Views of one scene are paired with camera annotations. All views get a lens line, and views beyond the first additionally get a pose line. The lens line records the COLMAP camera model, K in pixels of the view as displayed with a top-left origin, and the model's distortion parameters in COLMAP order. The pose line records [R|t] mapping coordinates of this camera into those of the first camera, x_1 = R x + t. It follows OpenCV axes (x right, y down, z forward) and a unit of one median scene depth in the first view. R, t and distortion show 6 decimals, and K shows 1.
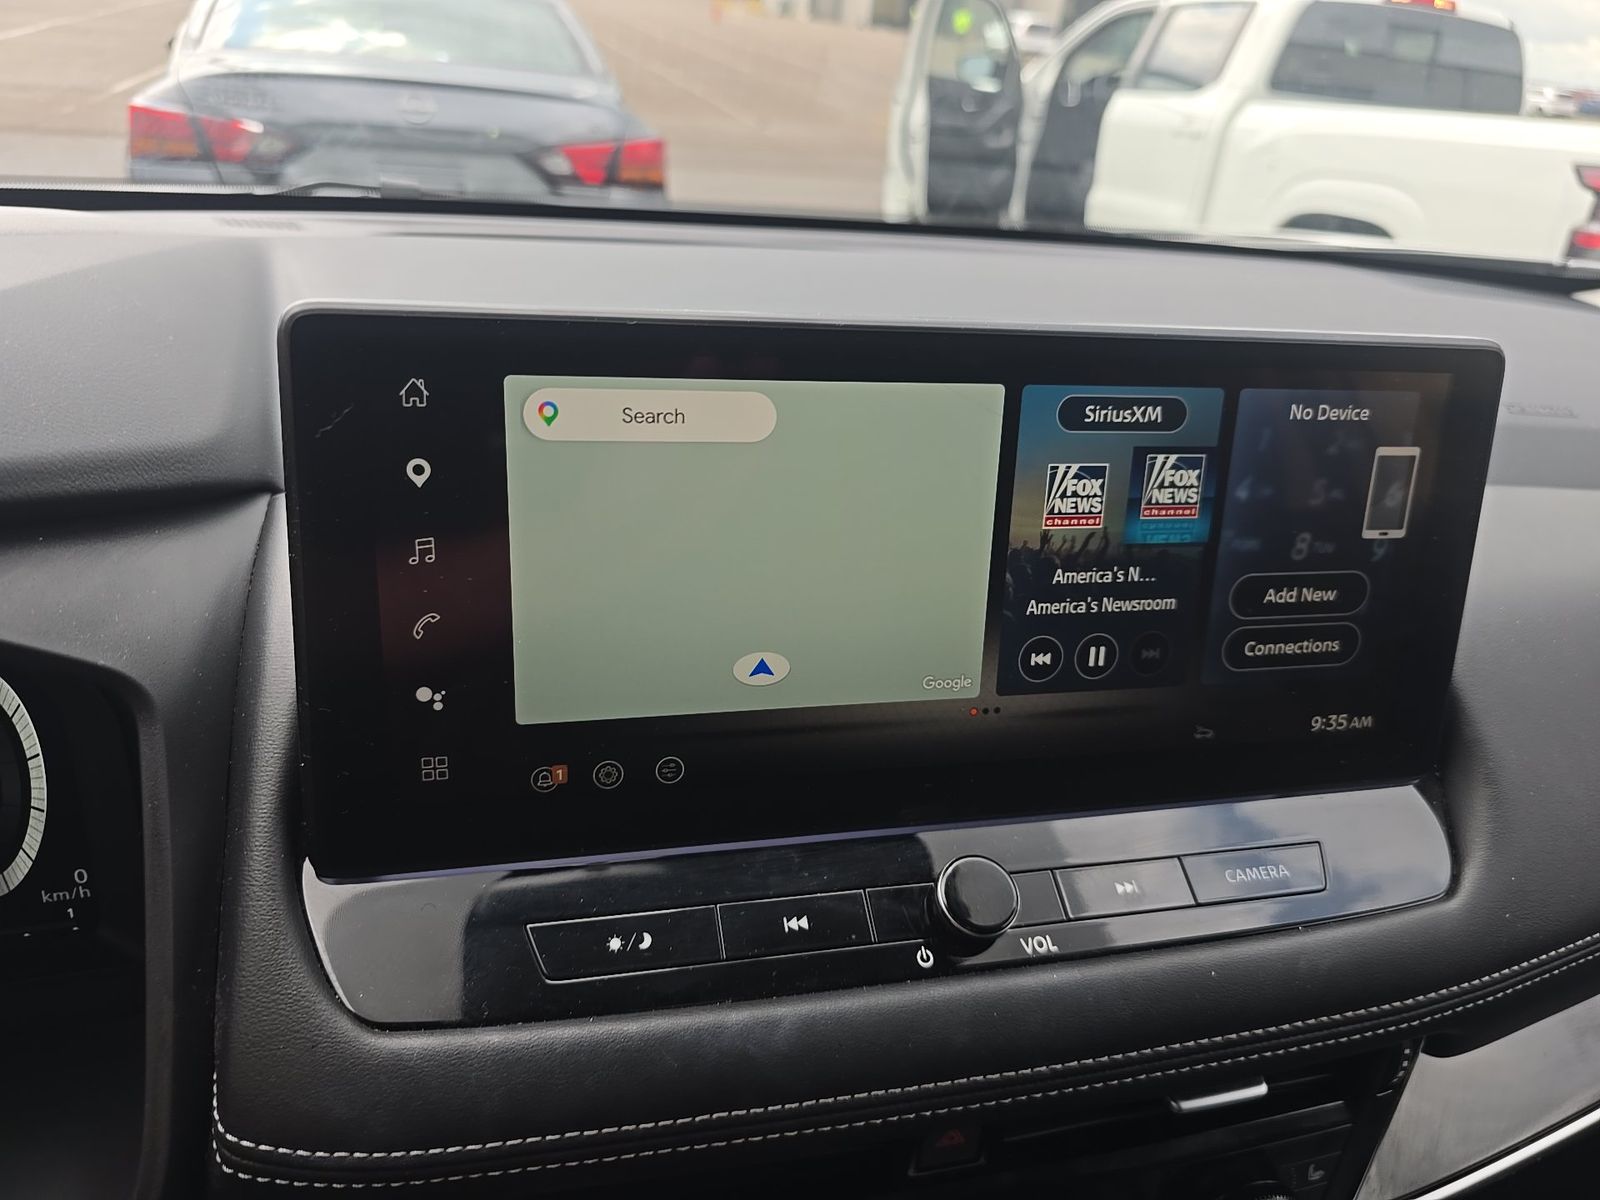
lens RADIAL K [[1071.6, 0, 800.0], [0, 1071.6, 600.0], [0, 0, 1]] dist [-0.001036, 0.000500]
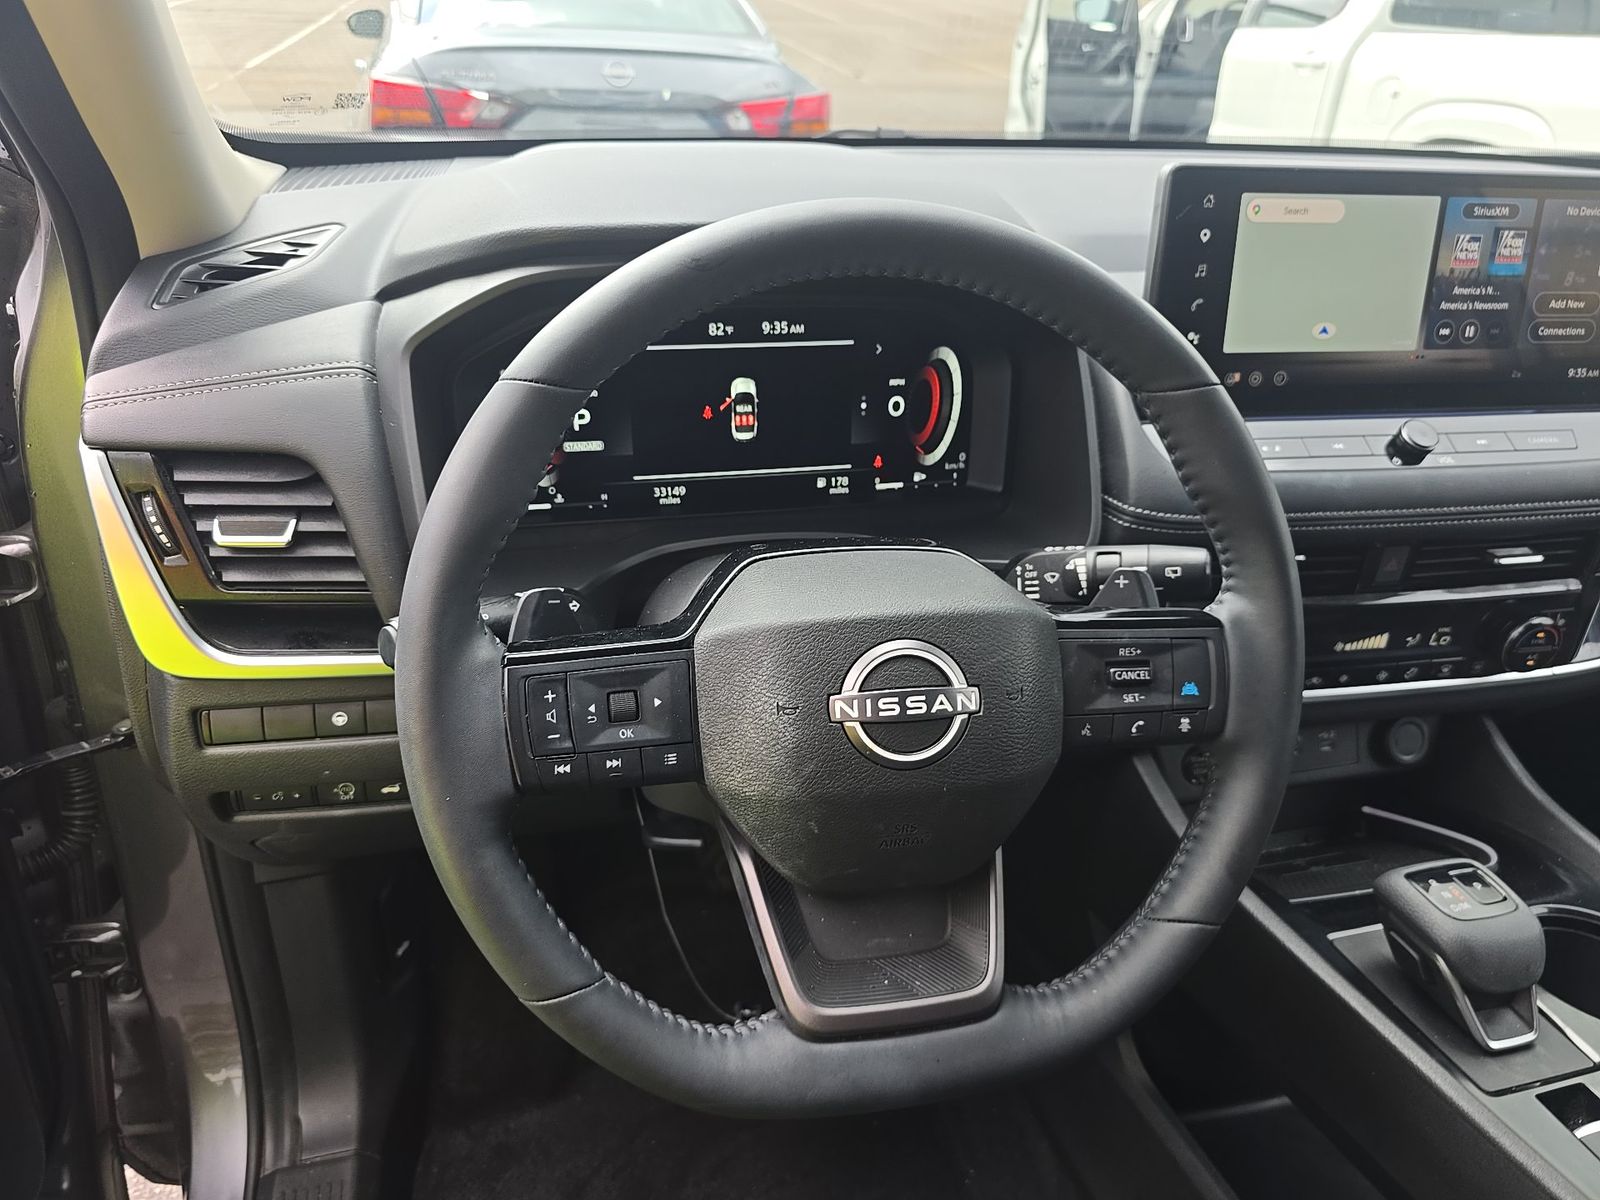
lens RADIAL K [[1052.4, 0, 800.0], [0, 1052.4, 600.0], [0, 0, 1]] dist [0.054955, -0.065104]
pose [[0.997737, -0.009642, -0.066547, -0.915019], [0.012466, 0.999033, 0.042155, 0.481642], [0.066076, -0.042889, 0.996892, -1.211798]]
